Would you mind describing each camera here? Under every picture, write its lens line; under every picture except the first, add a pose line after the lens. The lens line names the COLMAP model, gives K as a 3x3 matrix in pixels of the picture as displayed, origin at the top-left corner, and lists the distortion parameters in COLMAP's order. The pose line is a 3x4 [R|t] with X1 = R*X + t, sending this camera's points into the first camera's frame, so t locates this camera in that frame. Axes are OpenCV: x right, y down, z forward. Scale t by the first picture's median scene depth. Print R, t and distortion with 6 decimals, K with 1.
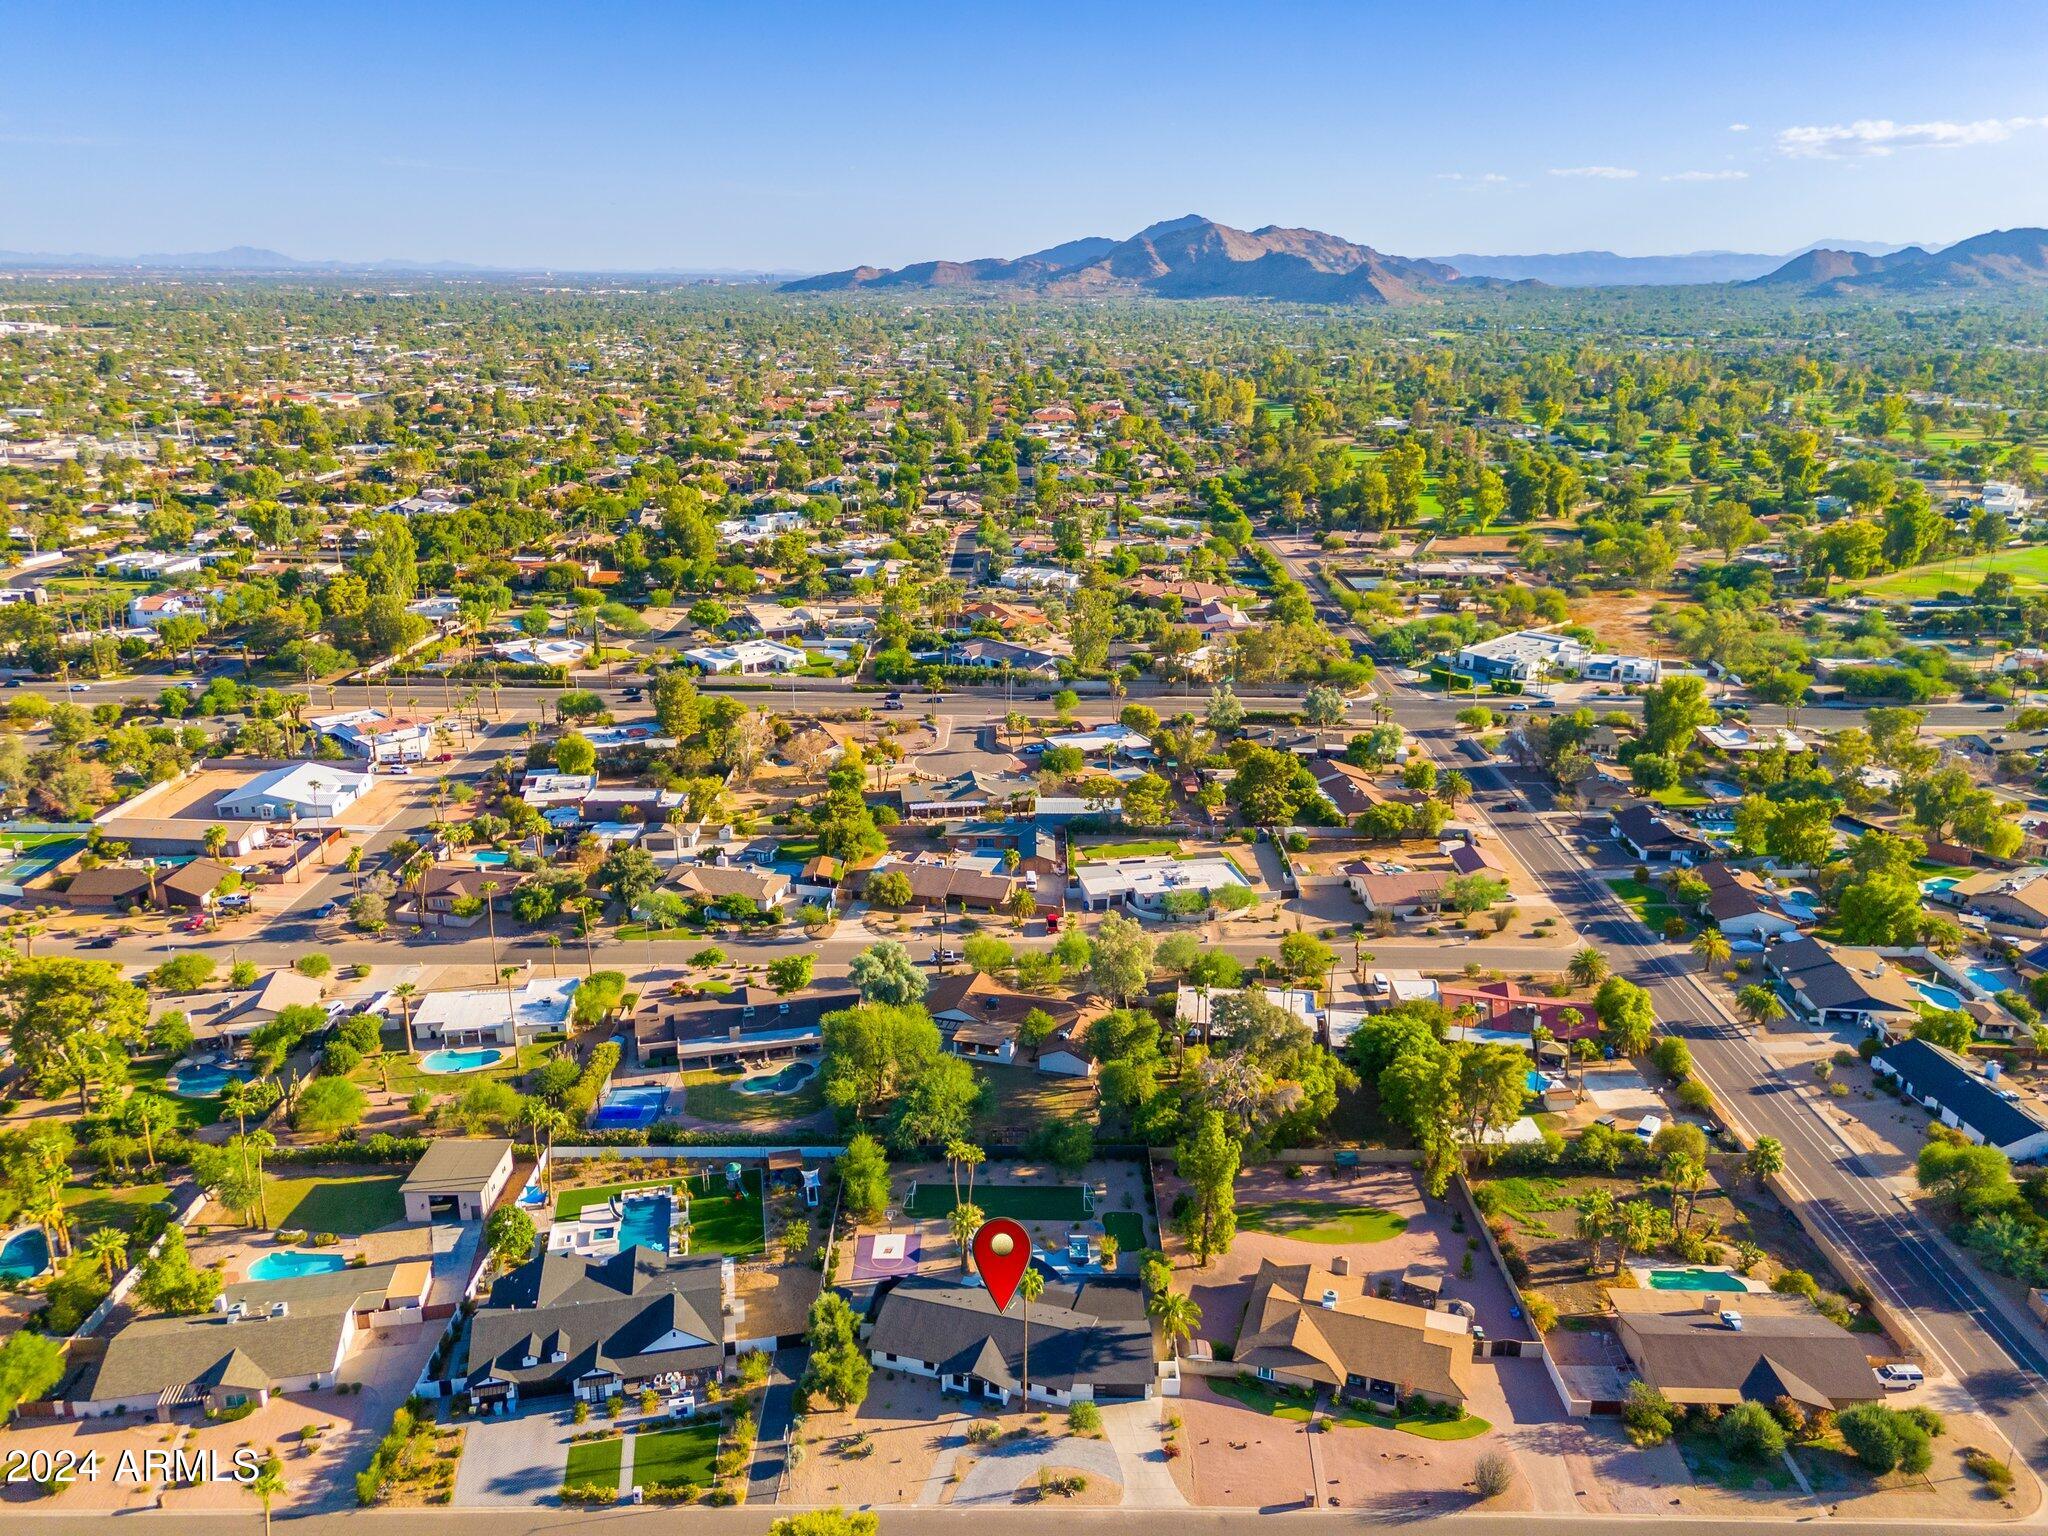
lens RADIAL K [[1503.6, 0, 1024.0], [0, 1503.6, 768.0], [0, 0, 1]] dist [0.081665, -0.056382]
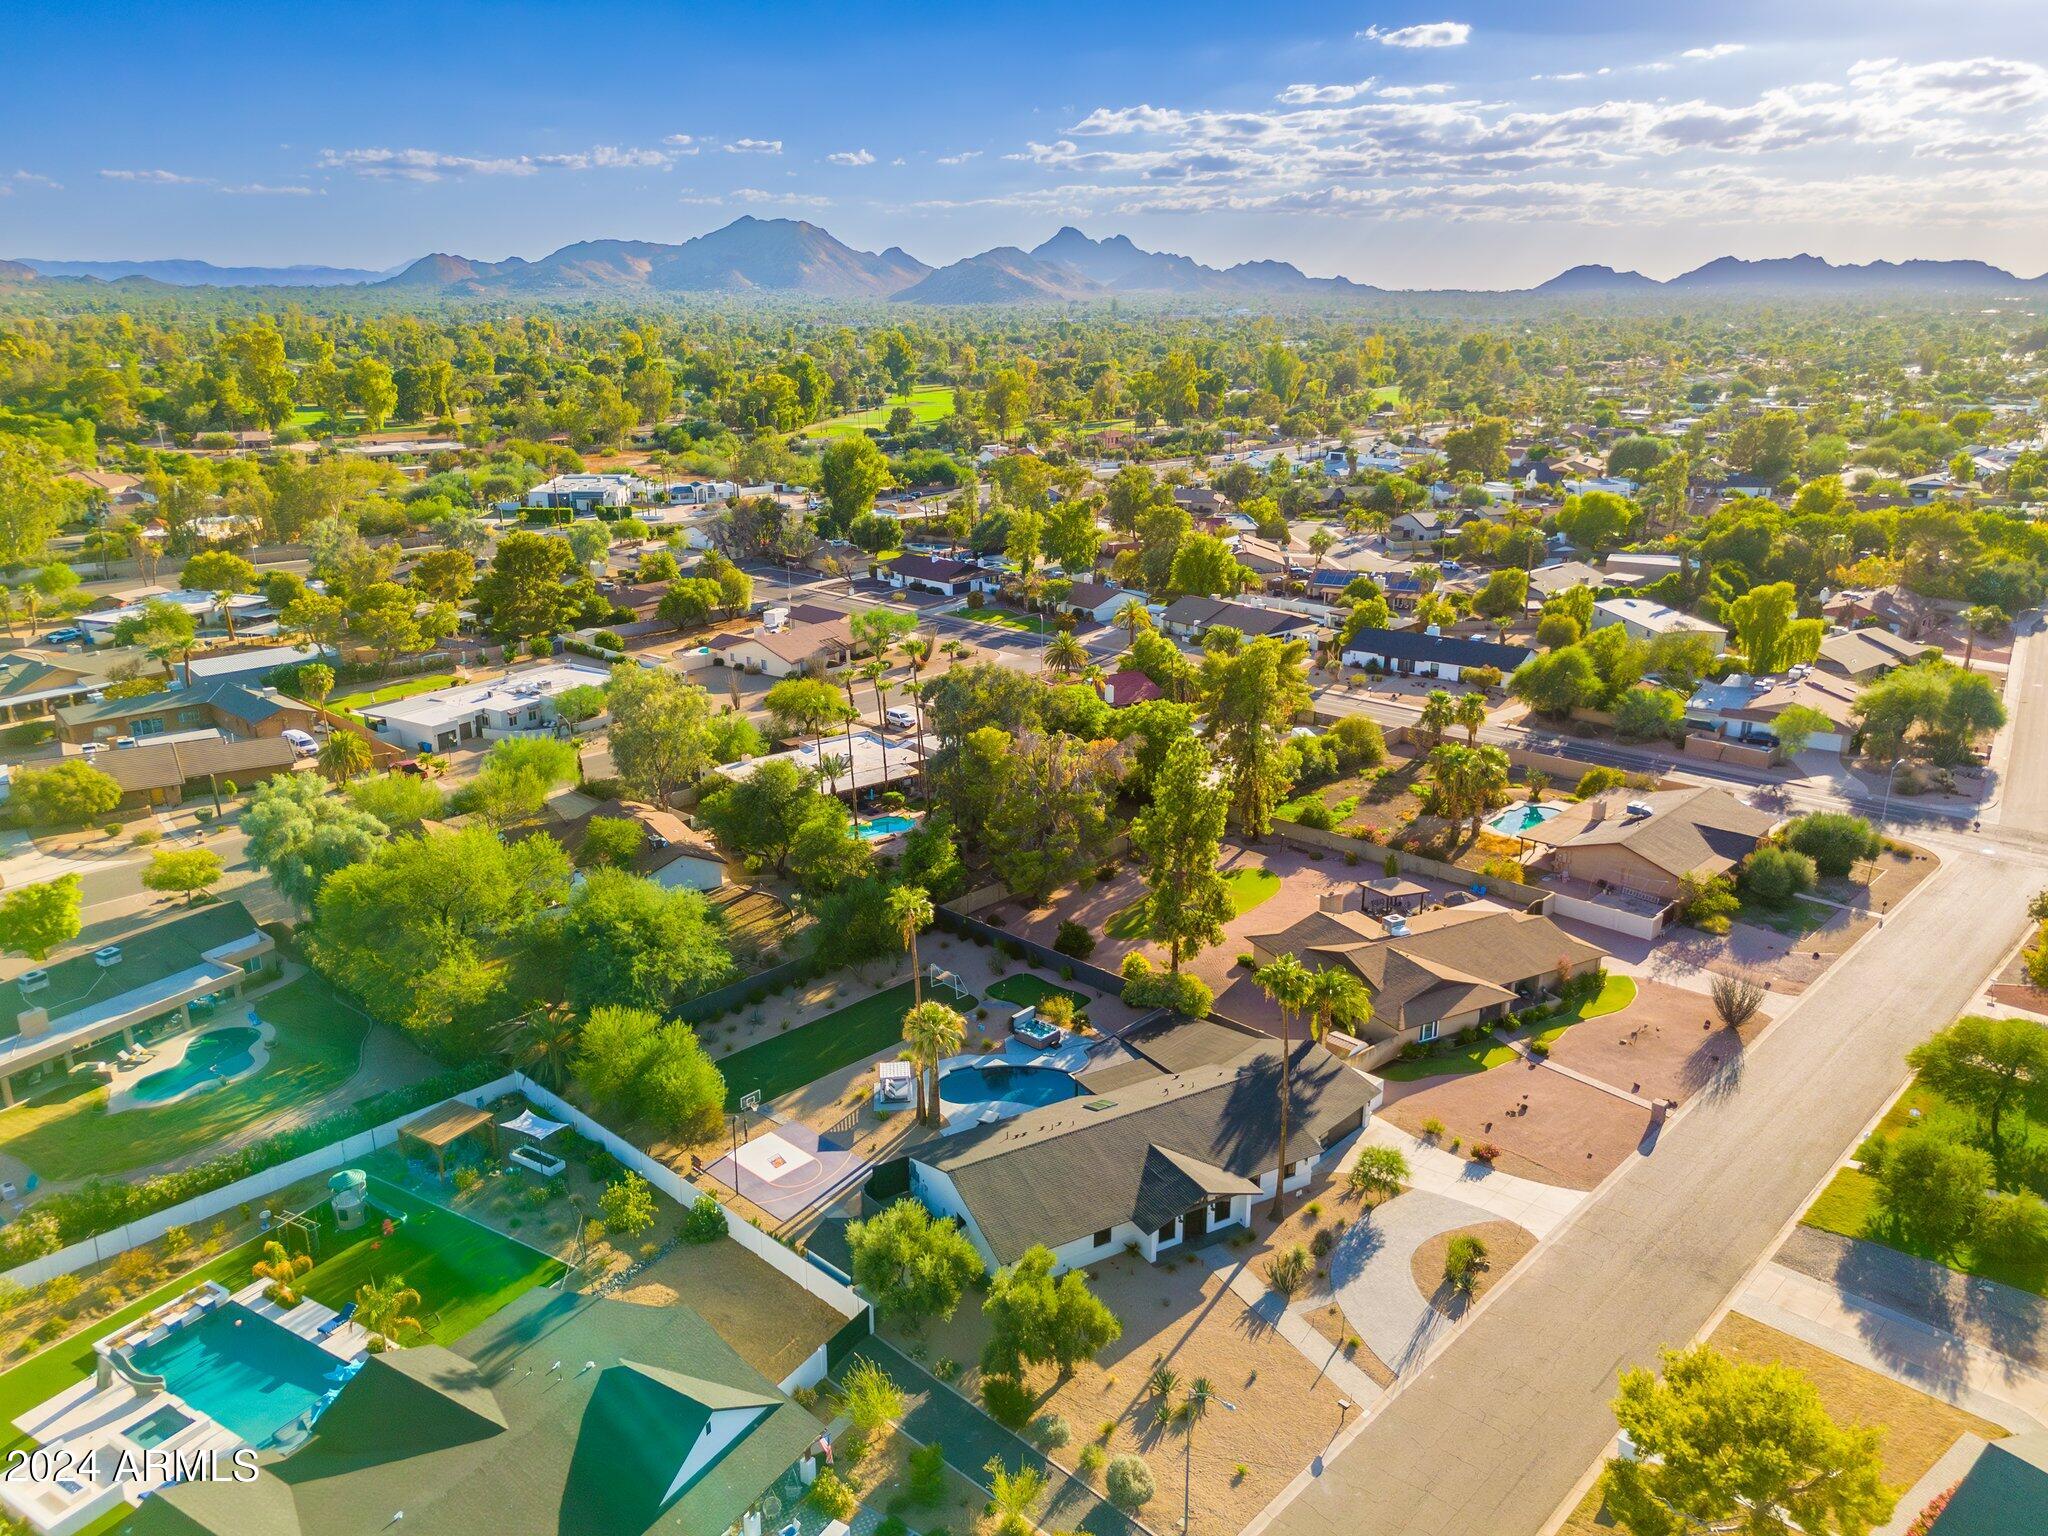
lens RADIAL K [[1503.4, 0, 1030.4], [0, 1503.4, 771.0], [0, 0, 1]] dist [0.081136, -0.049129]
pose [[0.680605, -0.222586, 0.698021, -0.341438], [0.227613, 0.969828, 0.087326, 0.147775], [-0.696397, 0.099444, 0.710733, 0.508582]]
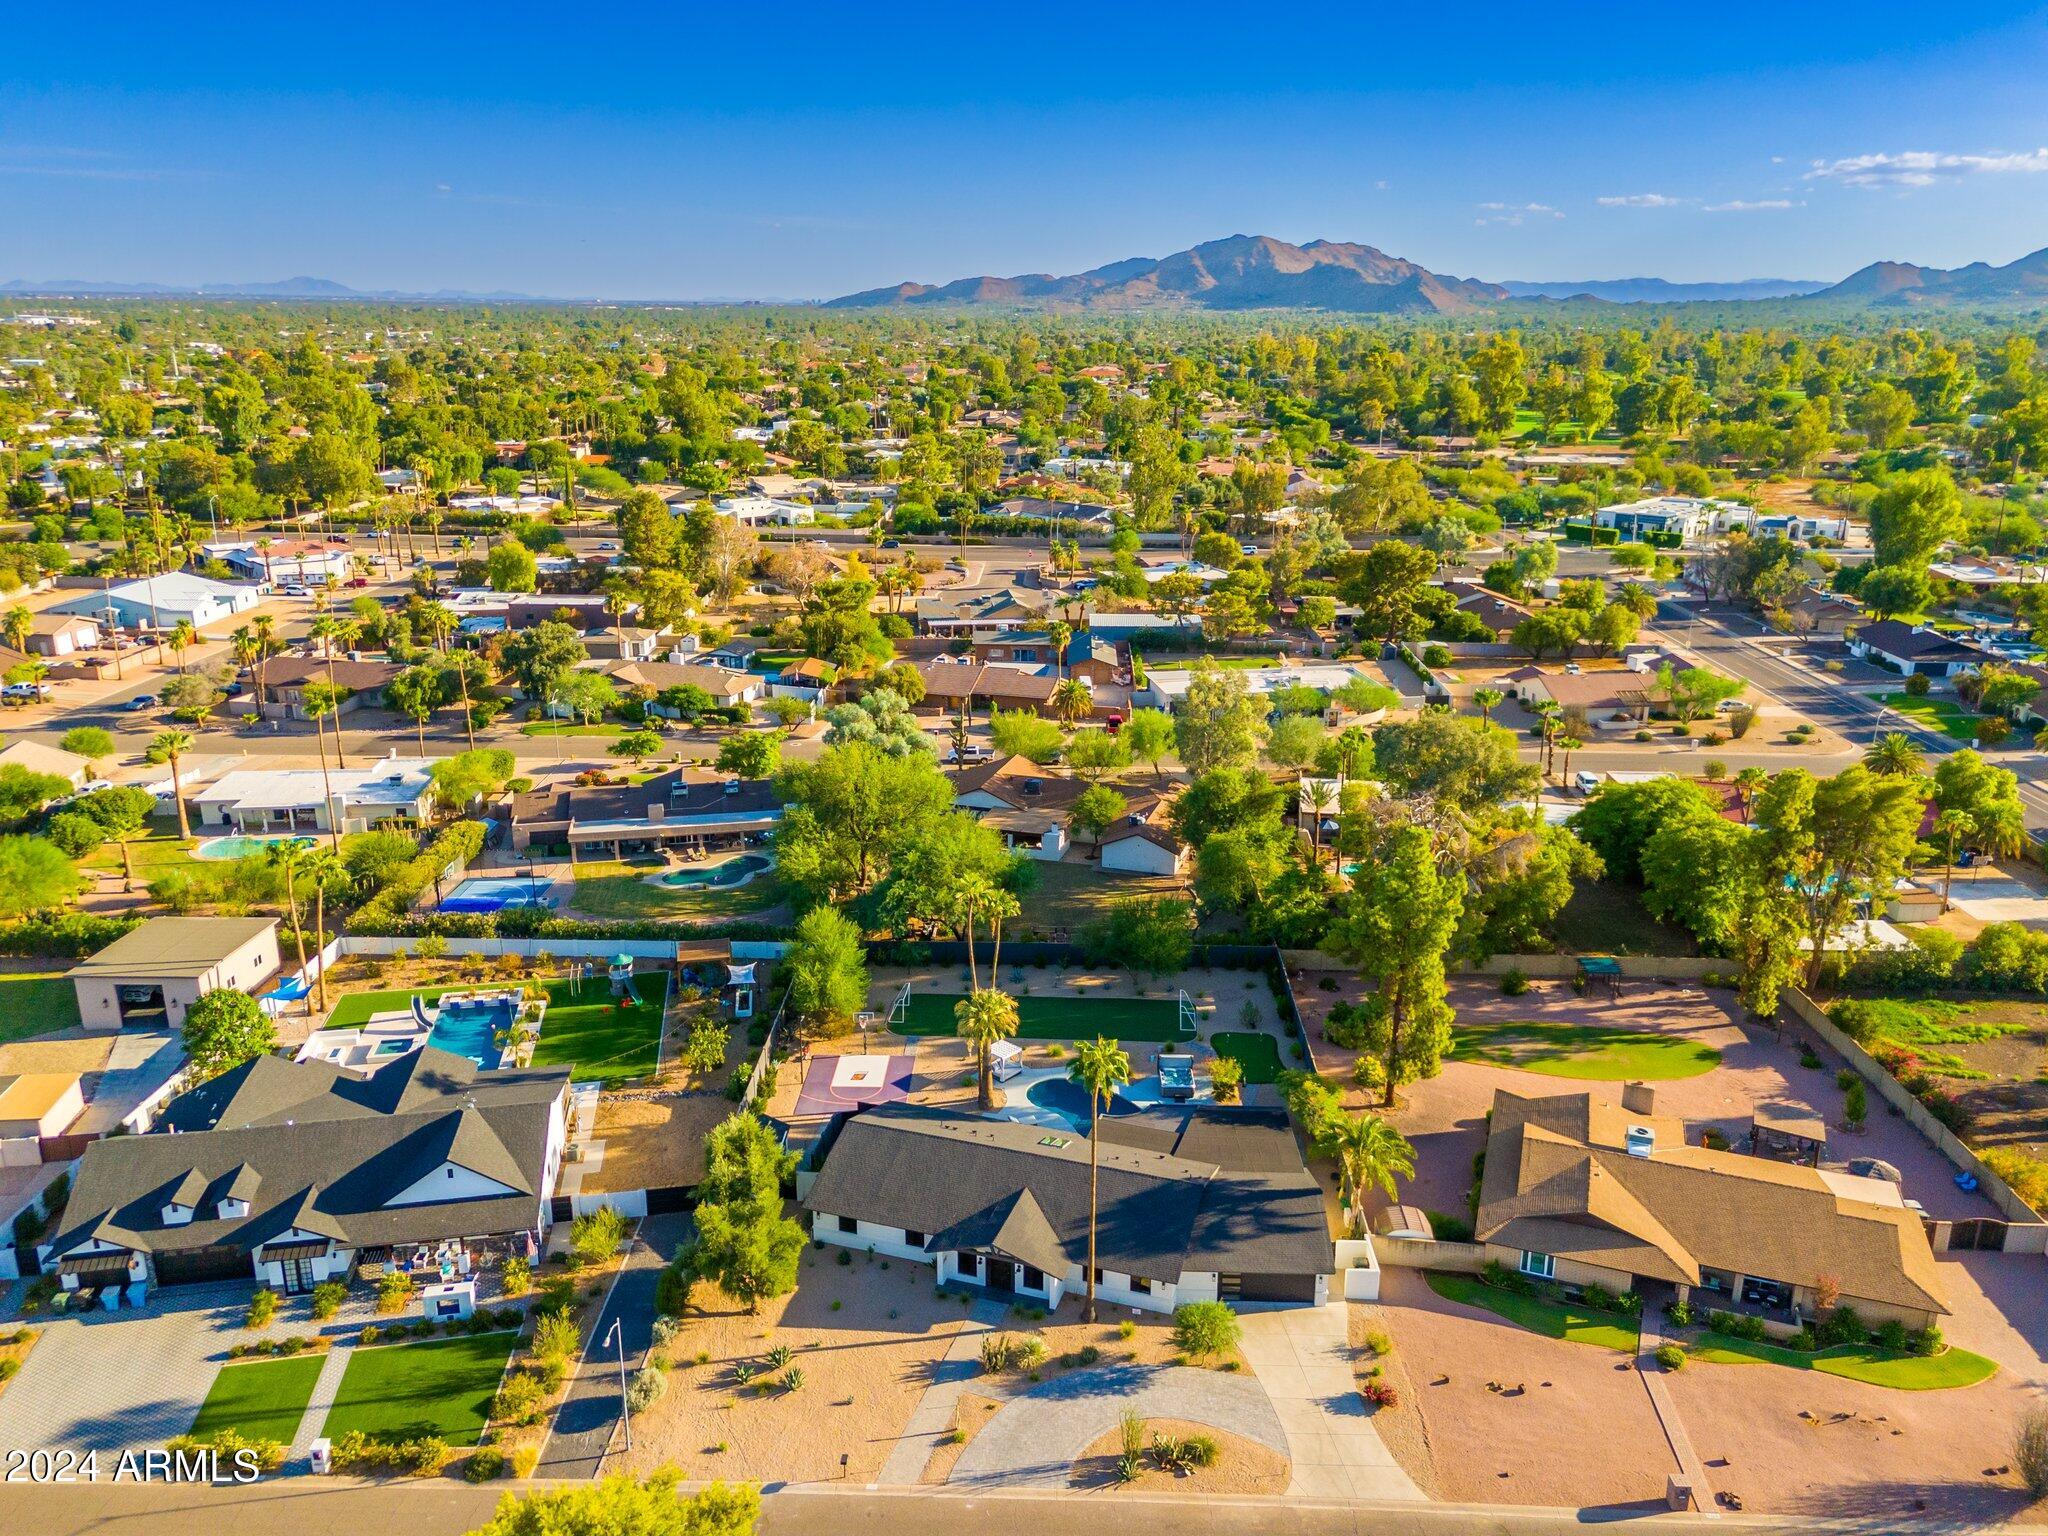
lens RADIAL K [[1503.6, 0, 1024.0], [0, 1503.6, 768.0], [0, 0, 1]] dist [0.081665, -0.056382]
pose [[0.999607, 0.007996, -0.026884, -0.008013], [-0.008456, 0.999820, -0.017014, 0.189531], [0.026743, 0.017234, 0.999494, 0.369299]]
